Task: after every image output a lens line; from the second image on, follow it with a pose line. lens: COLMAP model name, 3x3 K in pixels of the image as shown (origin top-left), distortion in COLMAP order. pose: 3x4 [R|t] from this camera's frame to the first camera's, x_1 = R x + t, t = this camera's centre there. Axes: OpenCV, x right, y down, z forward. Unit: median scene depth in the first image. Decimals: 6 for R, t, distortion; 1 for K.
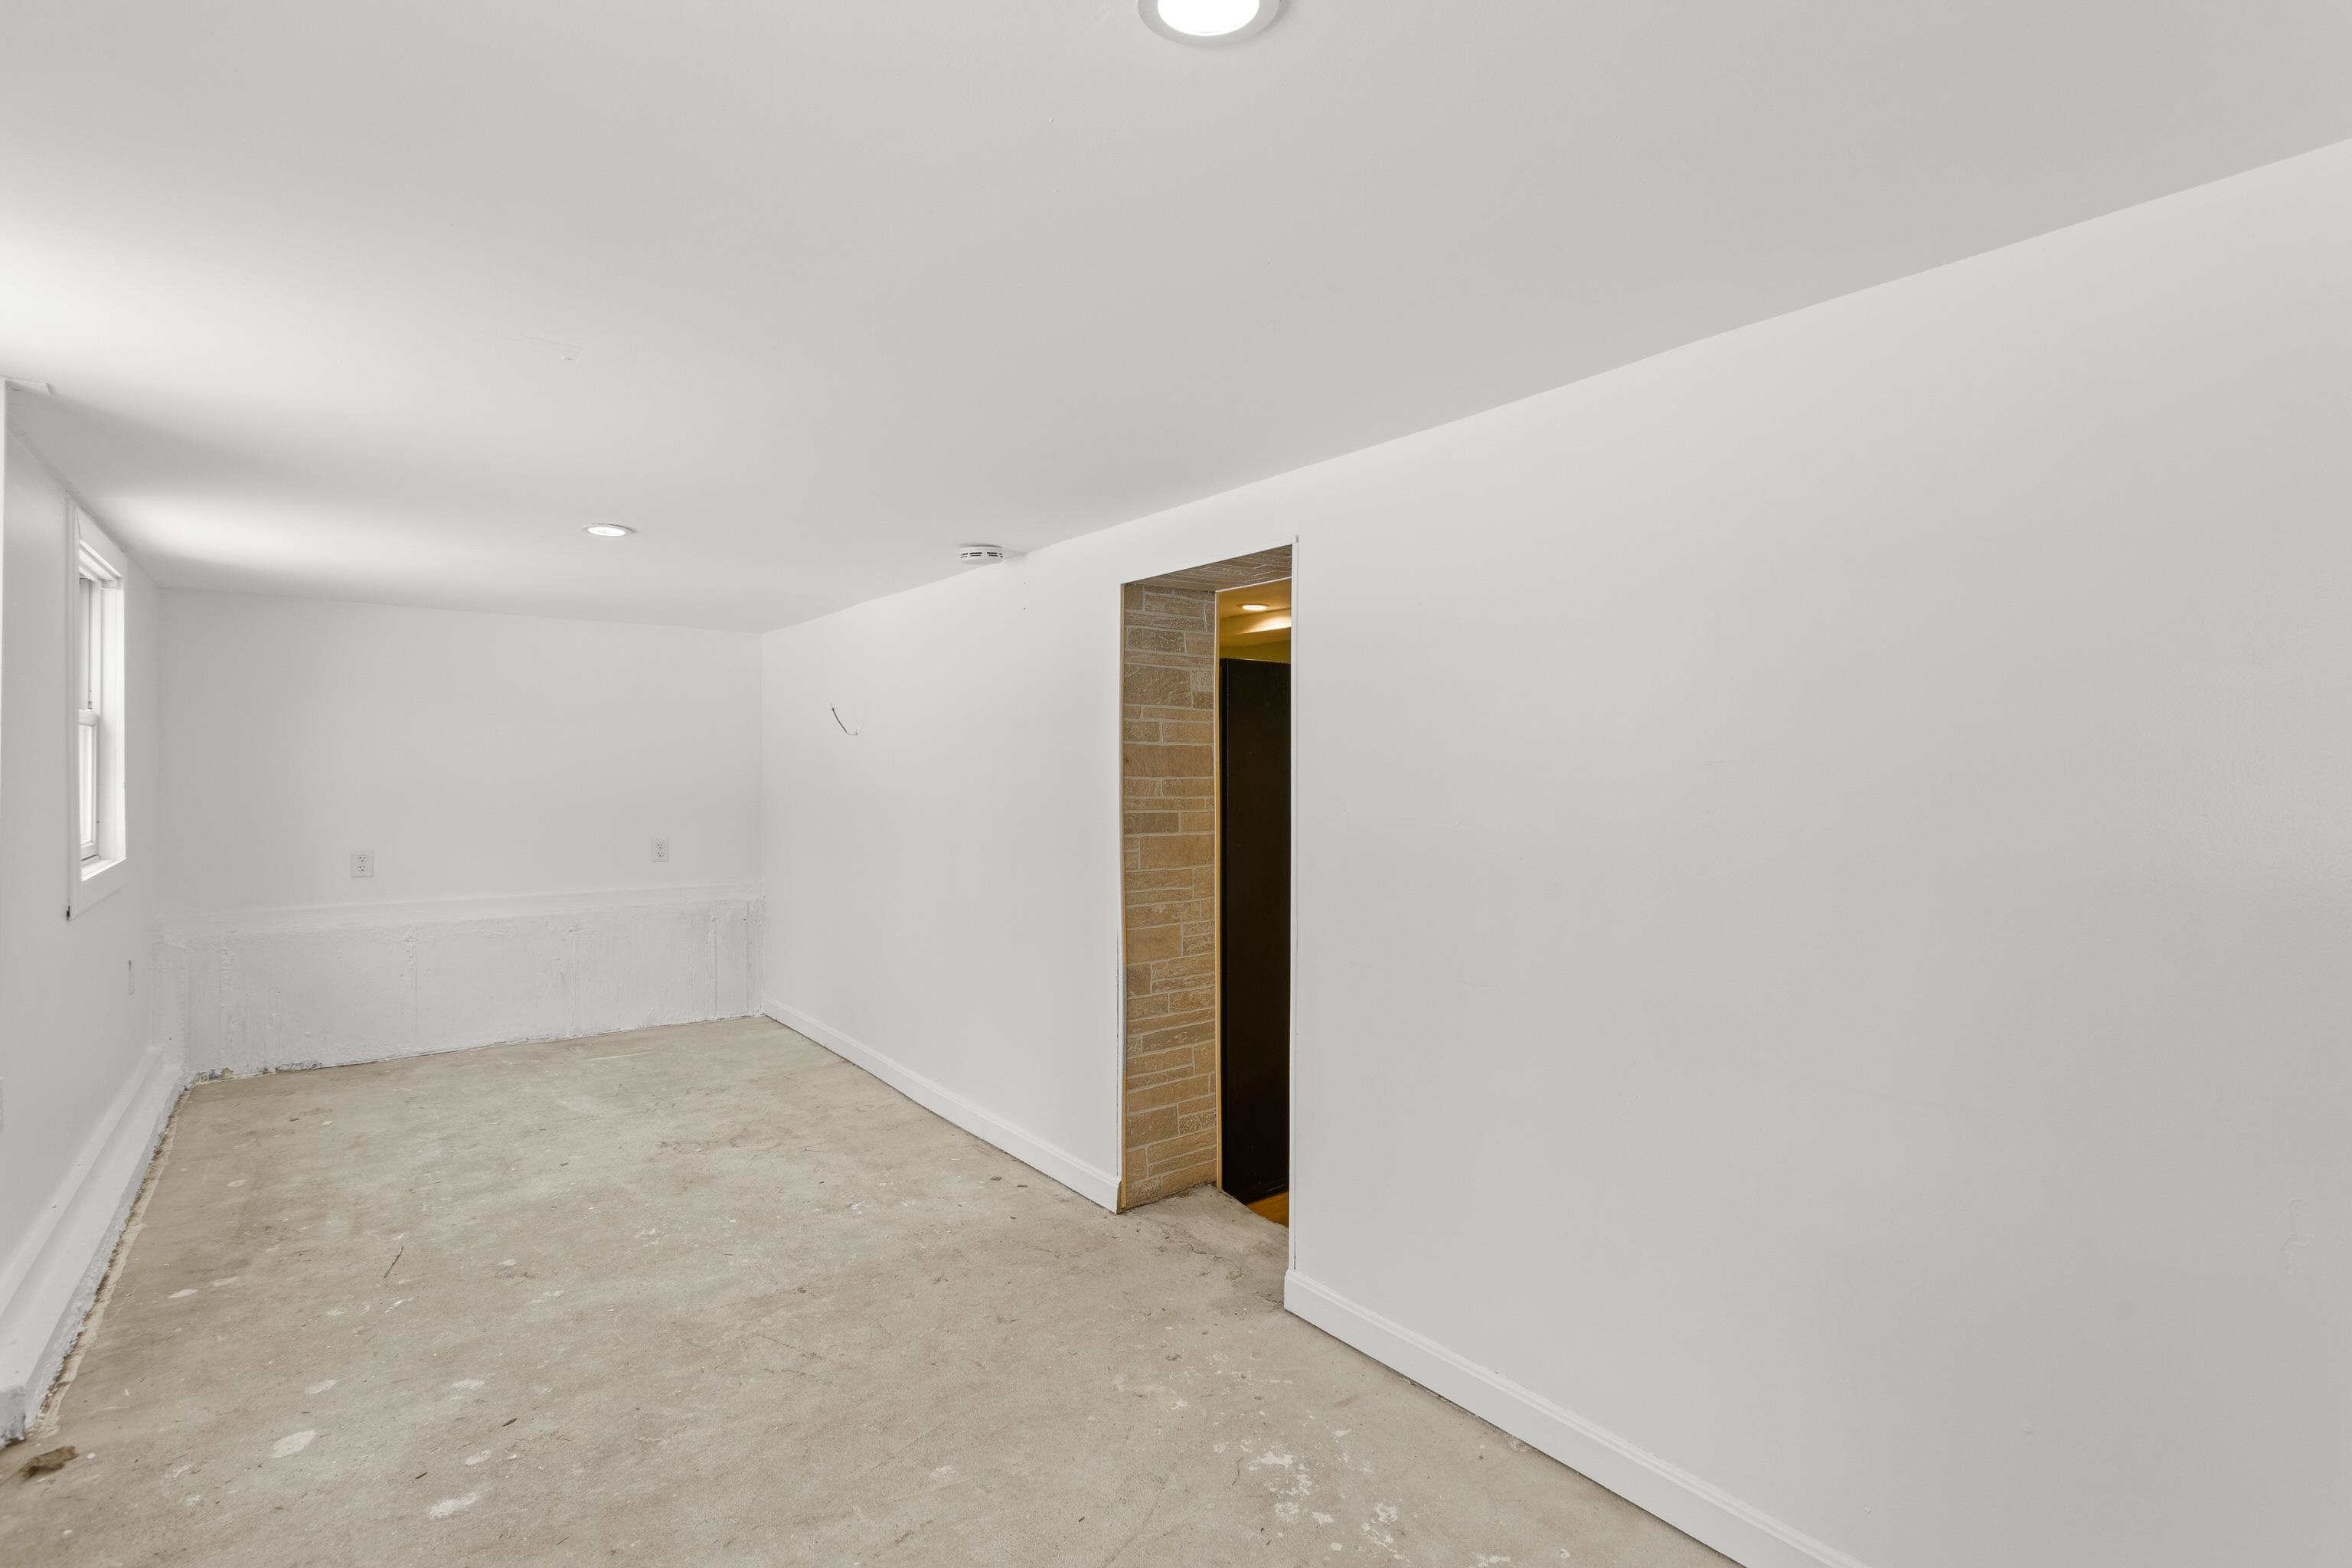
lens RADIAL K [[1105.2, 0, 1176.4], [0, 1105.2, 779.1], [0, 0, 1]] dist [-0.002848, -0.000946]
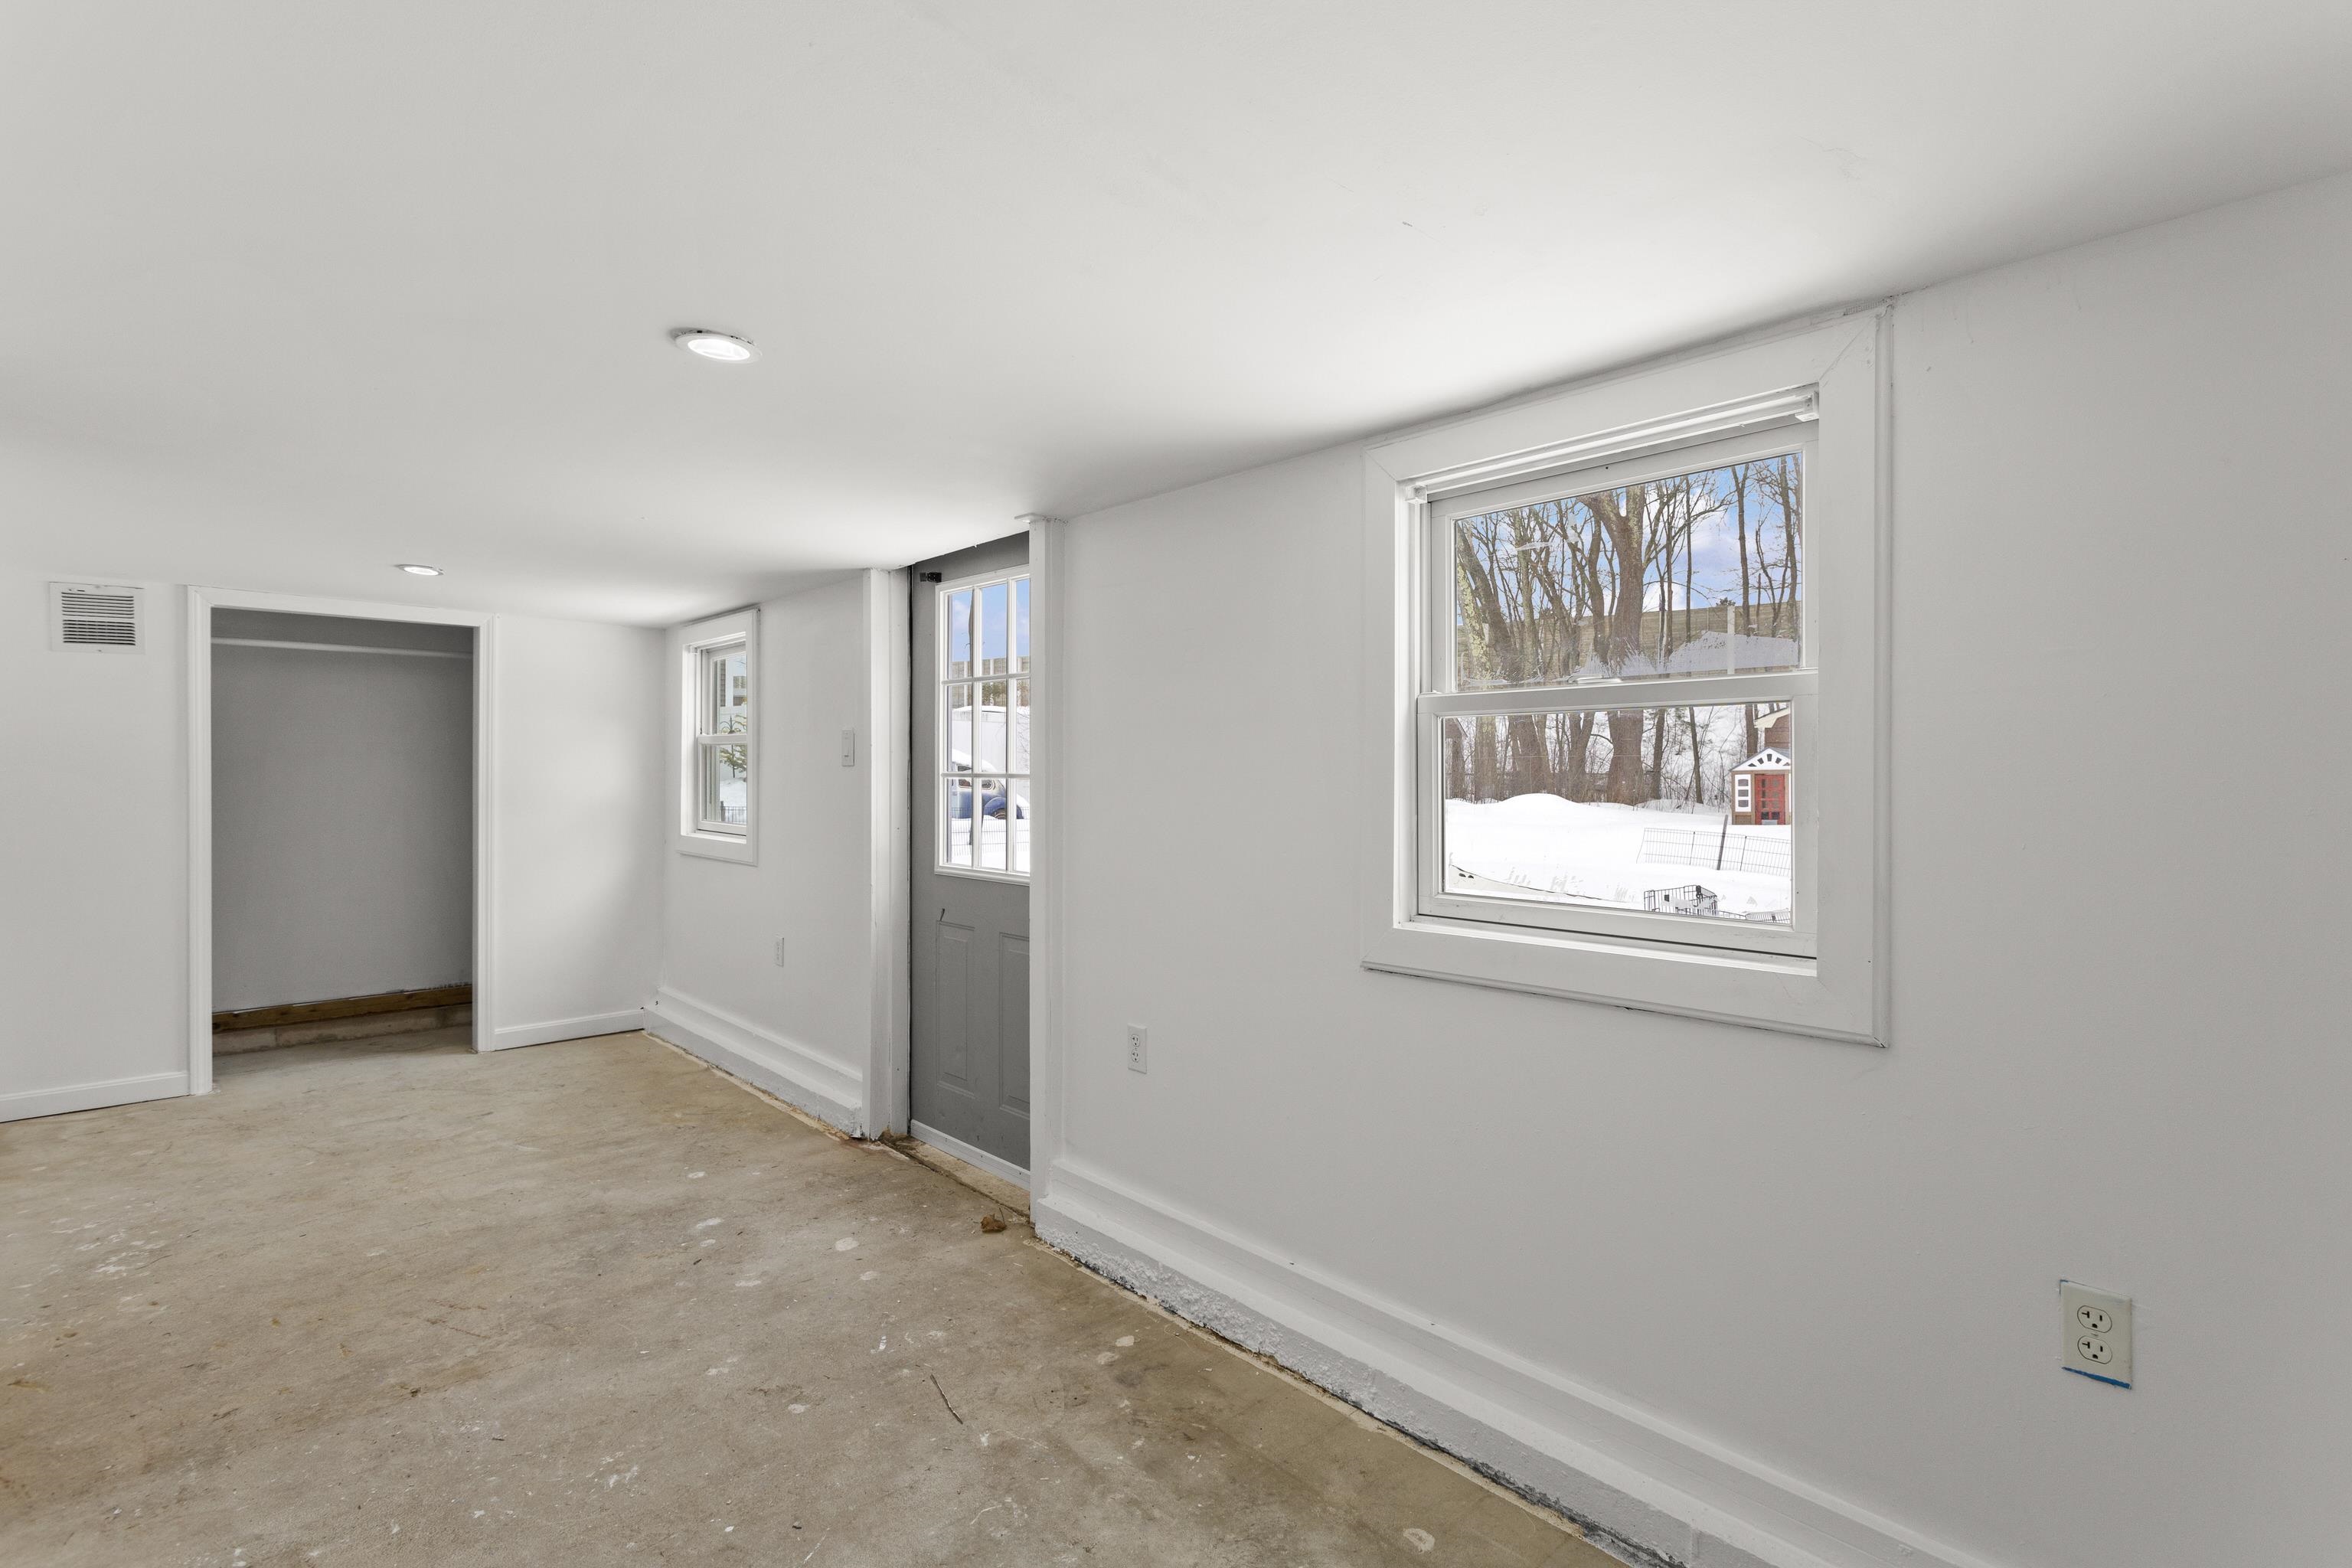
lens RADIAL K [[1105.2, 0, 1175.8], [0, 1105.2, 778.2], [0, 0, 1]] dist [-0.002848, -0.000946]
pose [[-0.995814, -0.011332, -0.090694, -0.881081], [-0.012133, 0.999892, 0.008286, -0.017728], [0.090590, 0.009352, -0.995844, 1.989353]]
